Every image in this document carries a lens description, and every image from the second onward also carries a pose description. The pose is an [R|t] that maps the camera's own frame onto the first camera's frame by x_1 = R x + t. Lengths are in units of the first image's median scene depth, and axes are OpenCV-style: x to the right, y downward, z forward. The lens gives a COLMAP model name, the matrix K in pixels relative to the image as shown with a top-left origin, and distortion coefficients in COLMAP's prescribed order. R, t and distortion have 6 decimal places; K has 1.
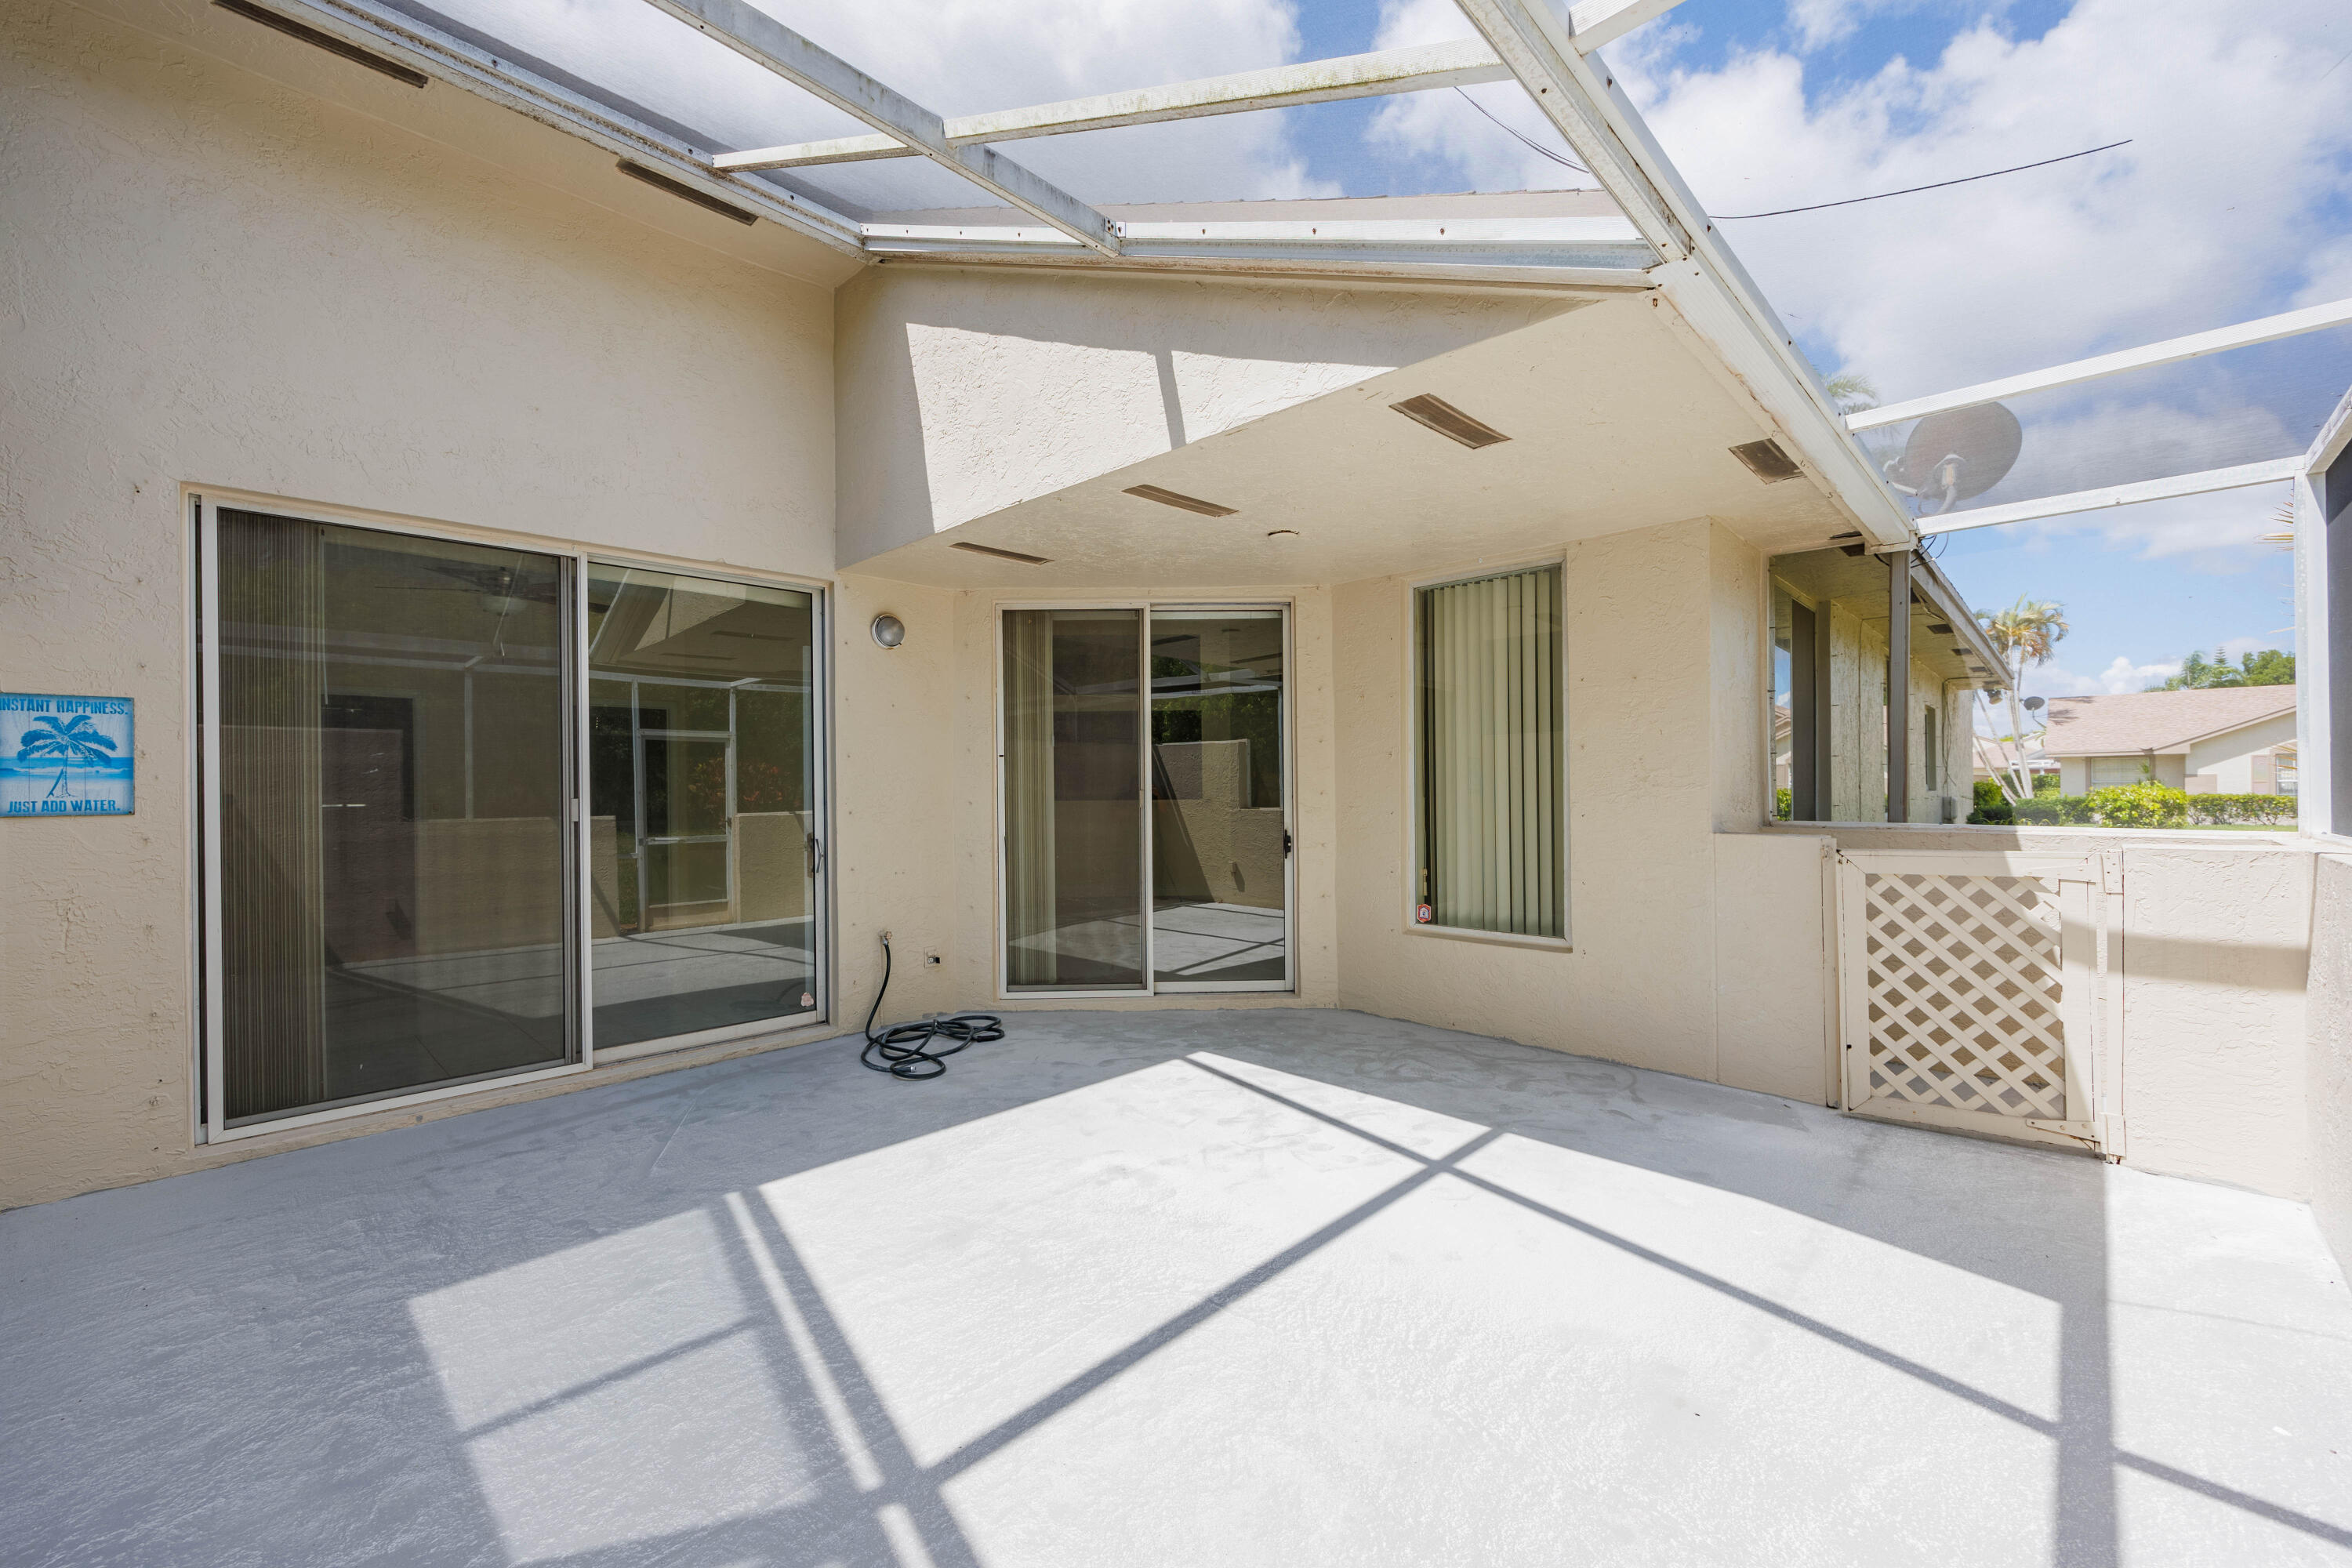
lens RADIAL K [[940.1, 0, 1176.3], [0, 940.1, 786.1], [0, 0, 1]] dist [-0.001159, -0.000729]
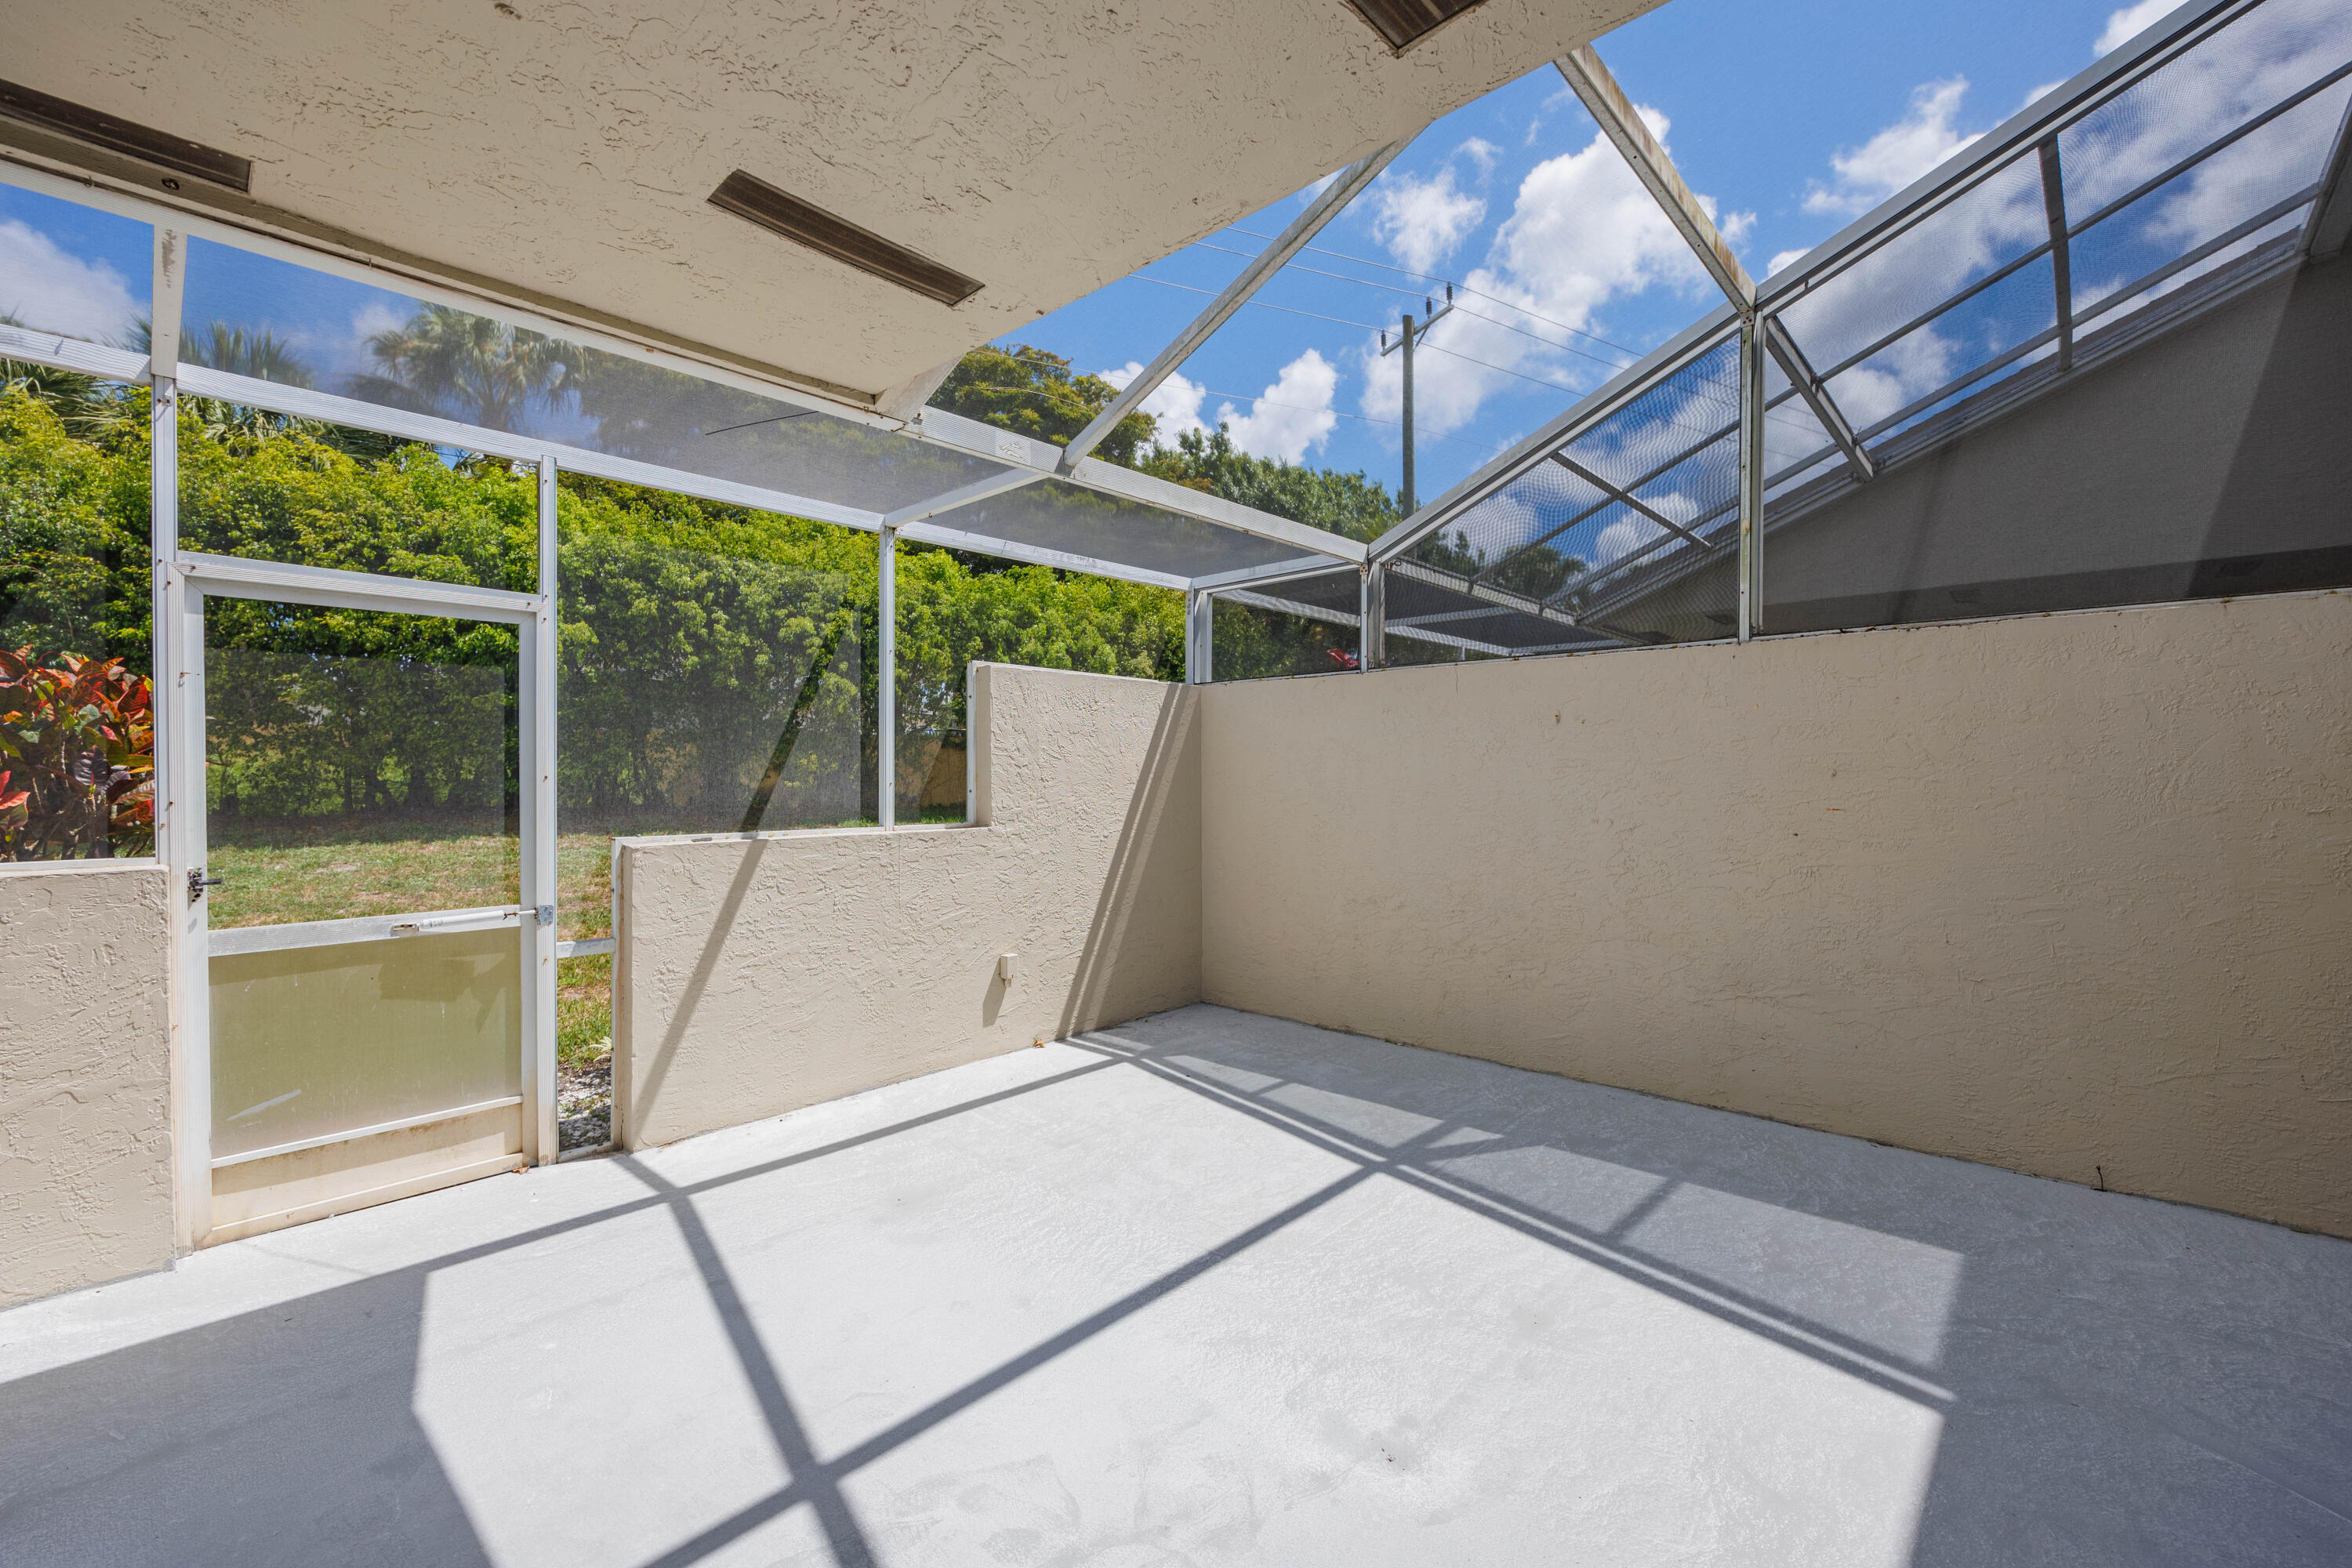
lens RADIAL K [[940.1, 0, 1175.9], [0, 940.1, 781.9], [0, 0, 1]] dist [-0.001159, -0.000729]
pose [[-0.999678, 0.009585, -0.023513, 0.105434], [0.009424, 0.999931, 0.006956, -0.011291], [0.023578, 0.006732, -0.999699, 1.989976]]
